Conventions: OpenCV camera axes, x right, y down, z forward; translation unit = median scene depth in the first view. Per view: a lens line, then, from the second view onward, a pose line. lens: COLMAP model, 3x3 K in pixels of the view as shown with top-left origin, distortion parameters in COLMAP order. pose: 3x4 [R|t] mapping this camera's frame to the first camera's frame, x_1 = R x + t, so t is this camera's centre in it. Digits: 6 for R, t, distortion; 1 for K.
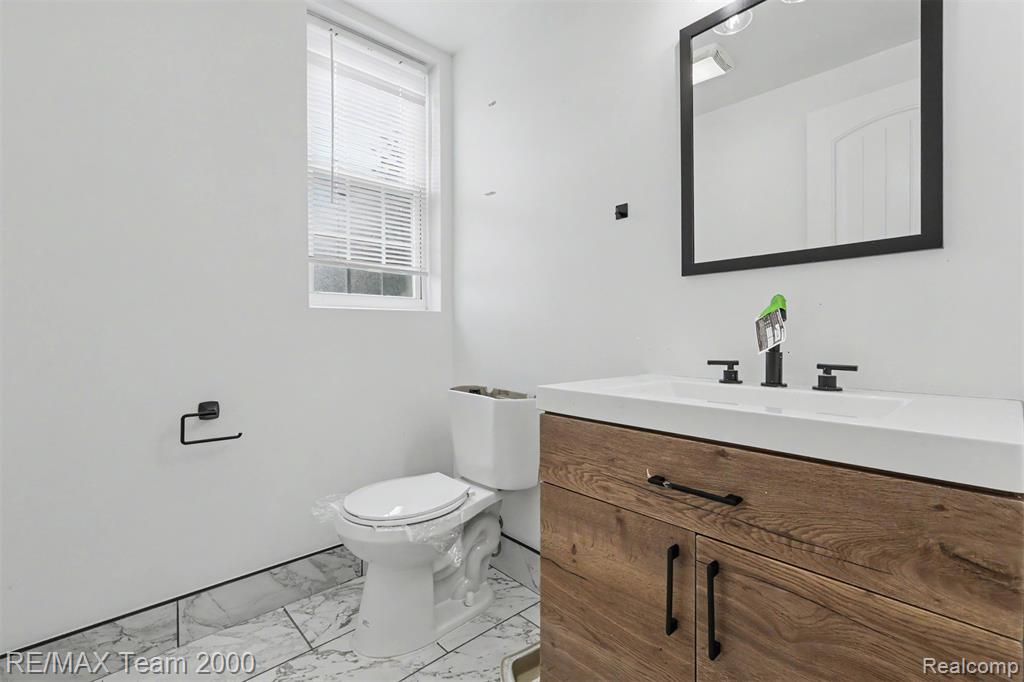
lens RADIAL K [[461.1, 0, 513.1], [0, 461.1, 337.2], [0, 0, 1]] dist [0.002795, 0.000462]
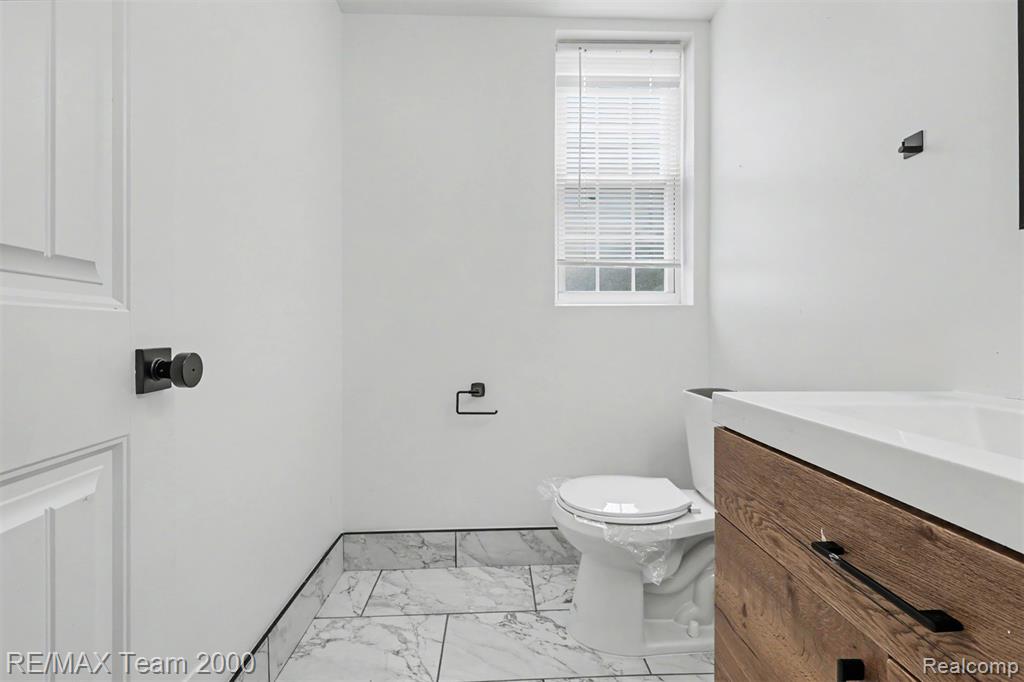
lens RADIAL K [[451.8, 0, 512.3], [0, 451.8, 331.9], [0, 0, 1]] dist [0.000893, 0.000223]
pose [[0.754496, 0.002151, -0.656301, 0.228394], [-0.005568, 0.999980, -0.003123, 0.003339], [0.656281, 0.006011, 0.754493, 0.125632]]
